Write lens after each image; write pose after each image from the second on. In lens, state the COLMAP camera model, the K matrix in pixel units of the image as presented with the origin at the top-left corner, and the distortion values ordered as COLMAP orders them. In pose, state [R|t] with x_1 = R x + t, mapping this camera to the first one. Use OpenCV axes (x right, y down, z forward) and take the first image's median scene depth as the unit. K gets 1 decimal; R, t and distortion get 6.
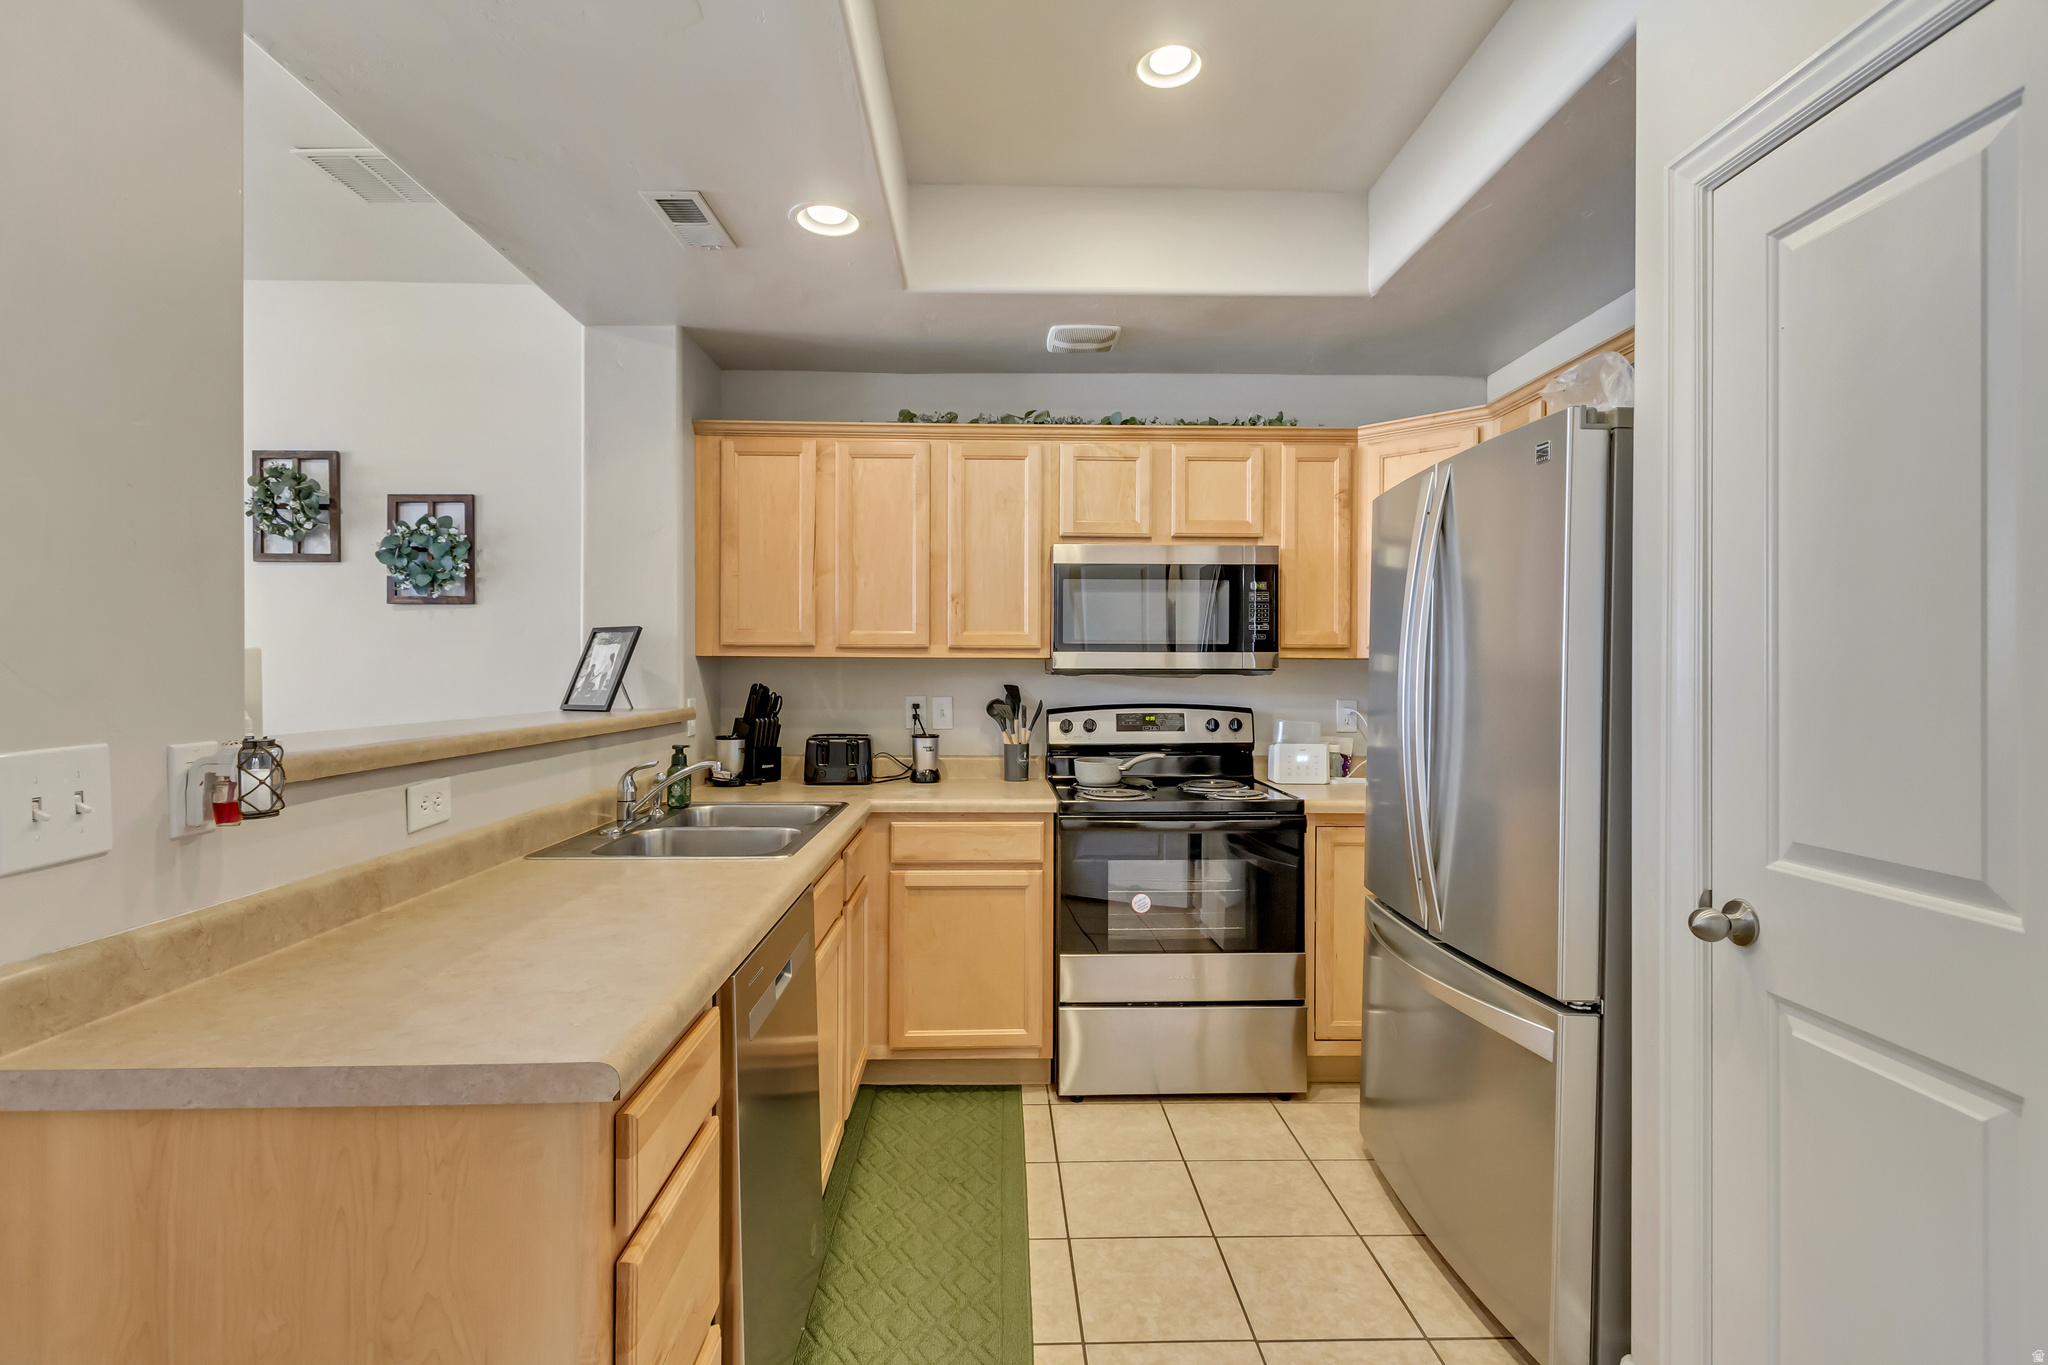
lens RADIAL K [[941.9, 0, 1020.7], [0, 941.9, 674.6], [0, 0, 1]] dist [0.004106, -0.000485]
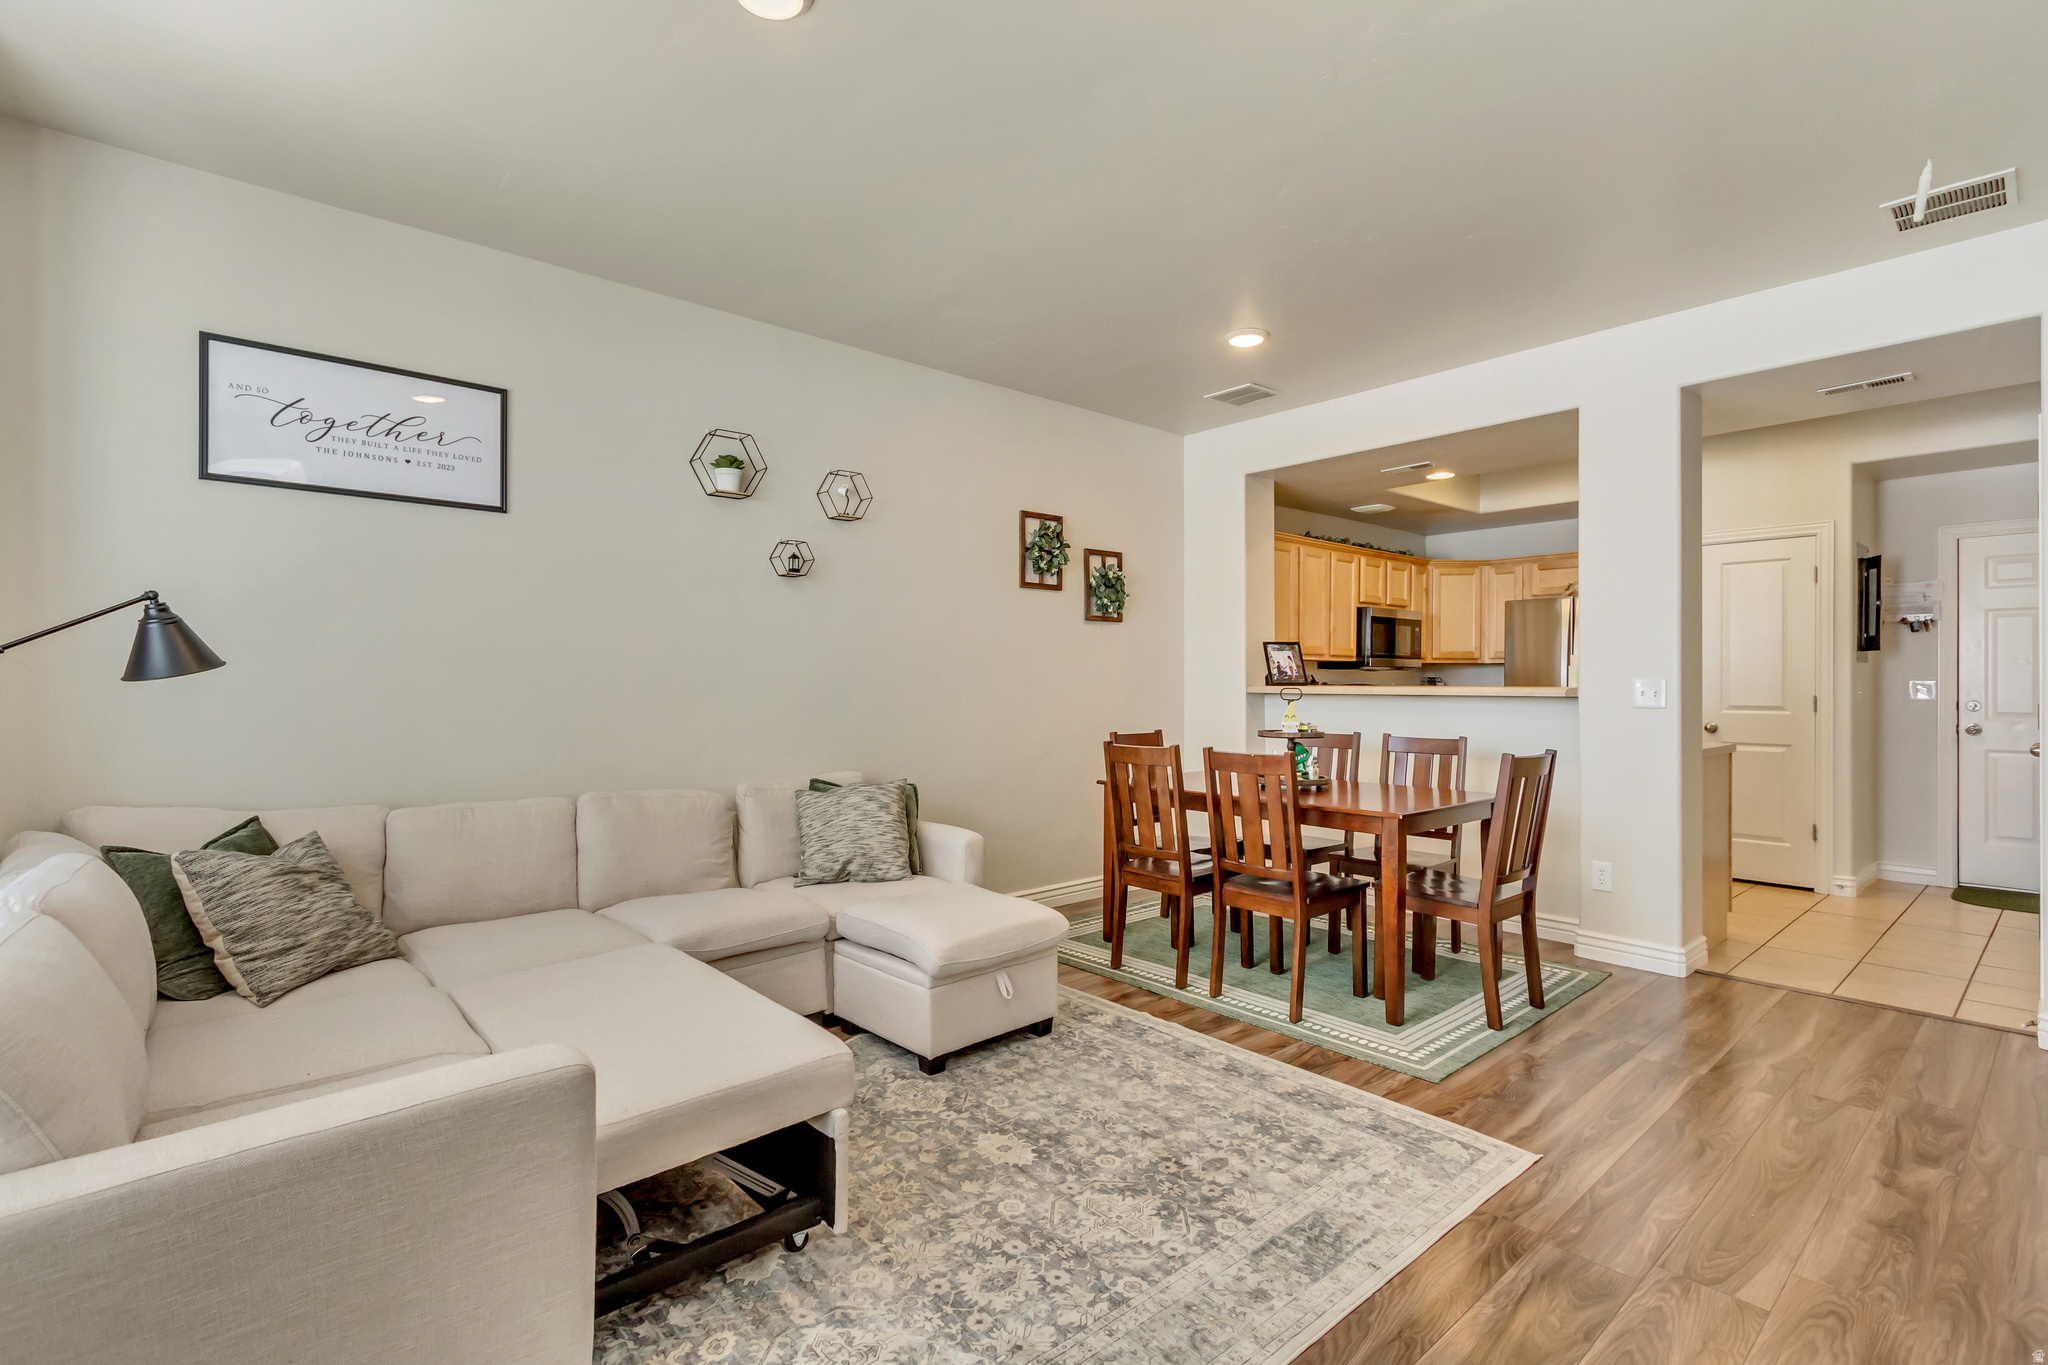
lens RADIAL K [[944.2, 0, 1024.0], [0, 944.2, 682.5], [0, 0, 1]] dist [0.007424, -0.001365]
pose [[0.770308, -0.002432, 0.637668, -1.814933], [-0.000044, 0.999993, 0.003866, 0.021521], [-0.637673, -0.003006, 0.770302, -0.120415]]
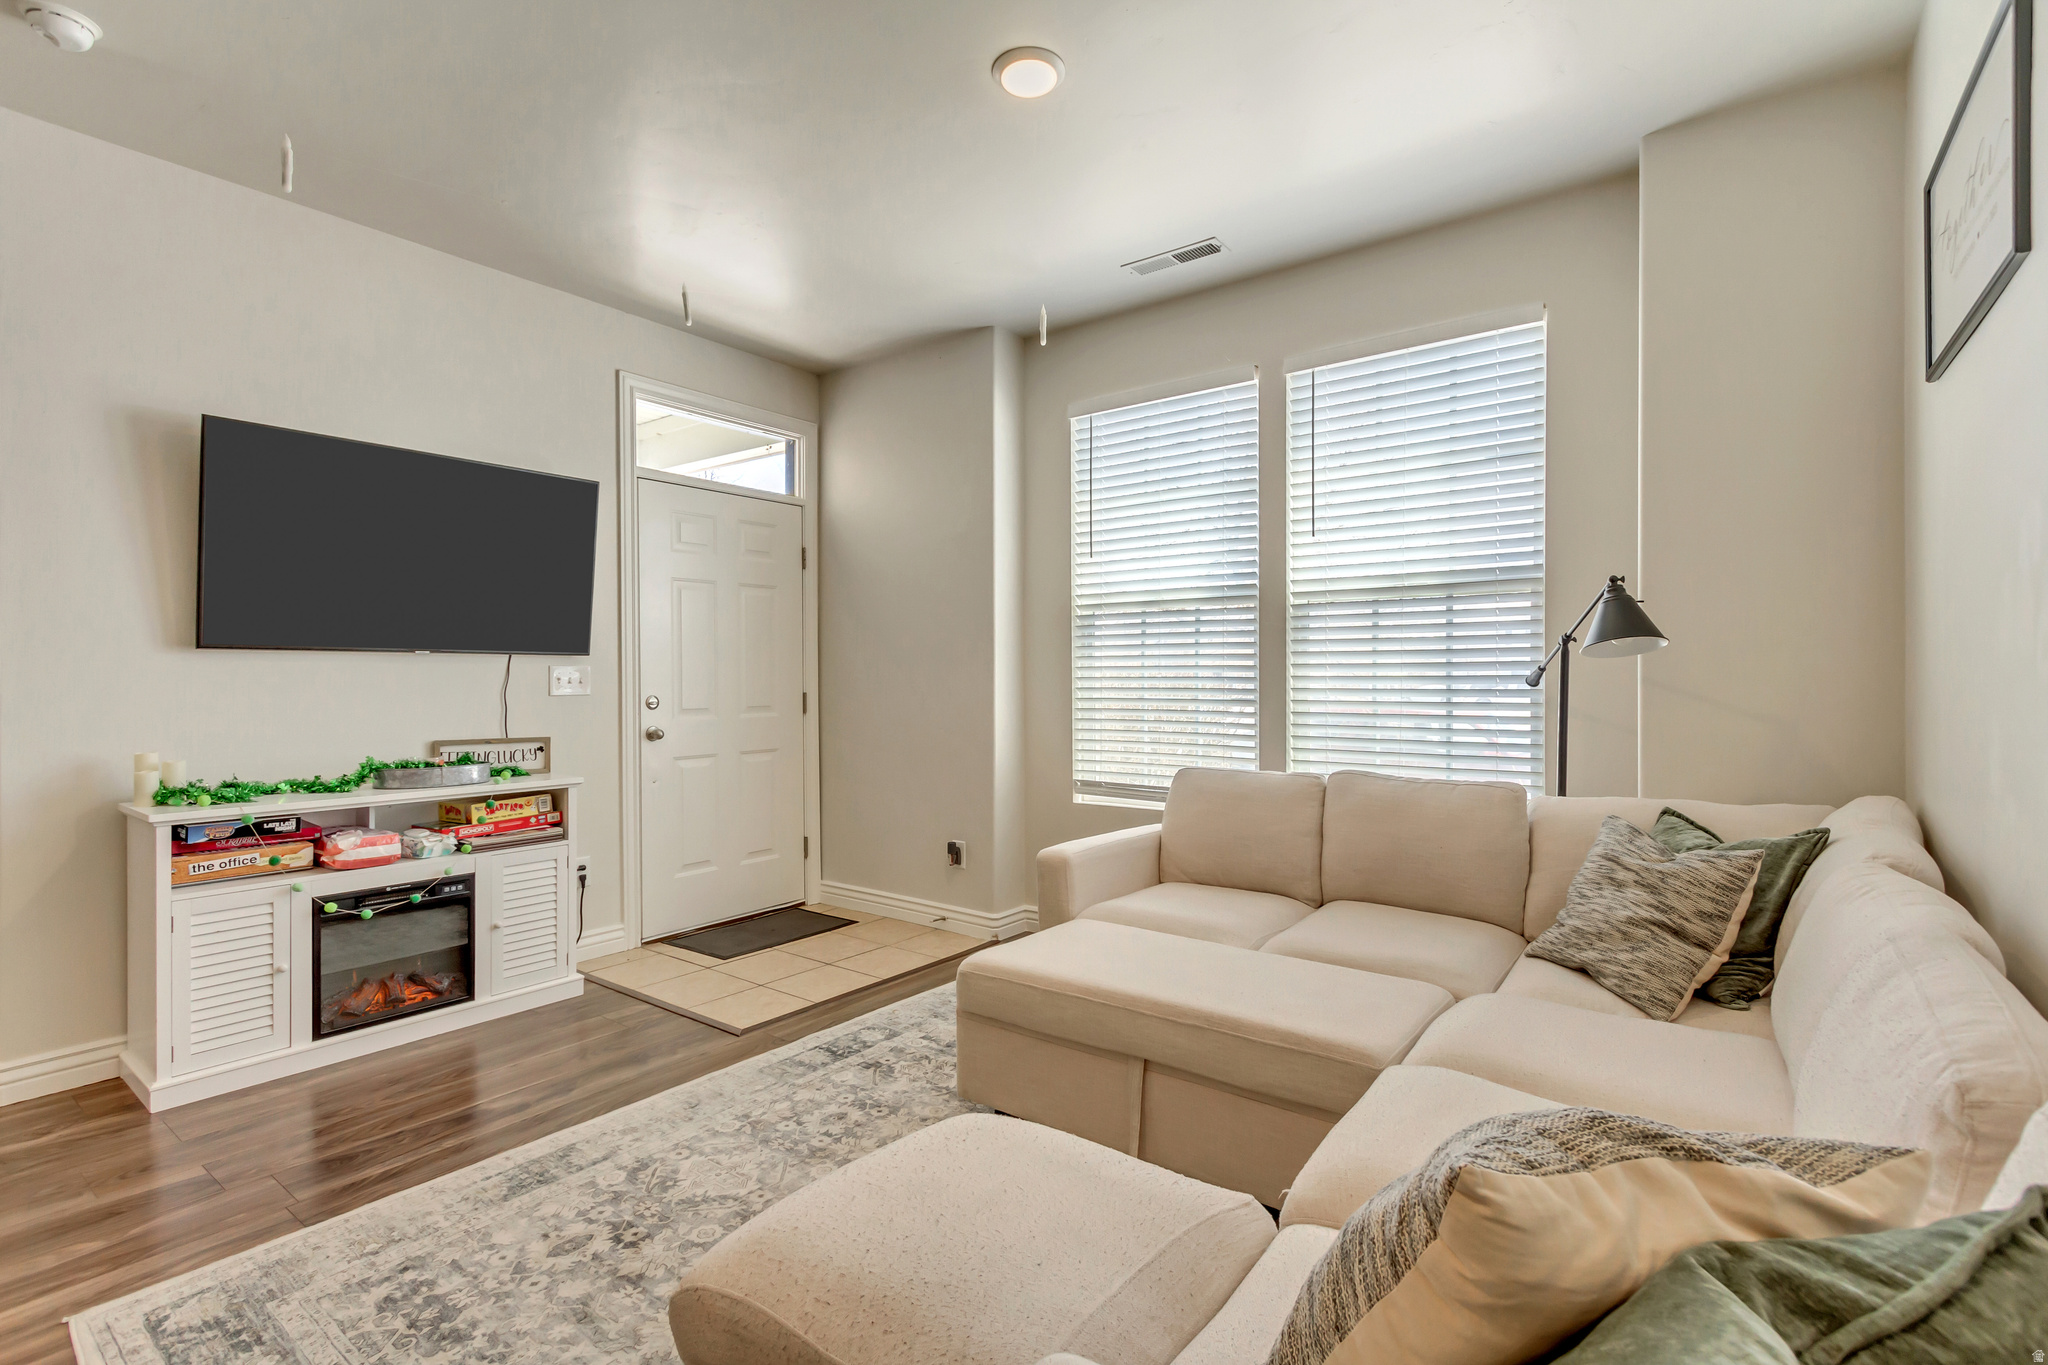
lens RADIAL K [[944.2, 0, 1024.0], [0, 944.2, 682.5], [0, 0, 1]] dist [0.007424, -0.001365]
pose [[-0.624561, 0.005640, -0.780956, -0.952022], [0.003074, 0.999984, 0.004763, 0.038765], [0.780970, 0.000574, -0.624568, 0.941301]]
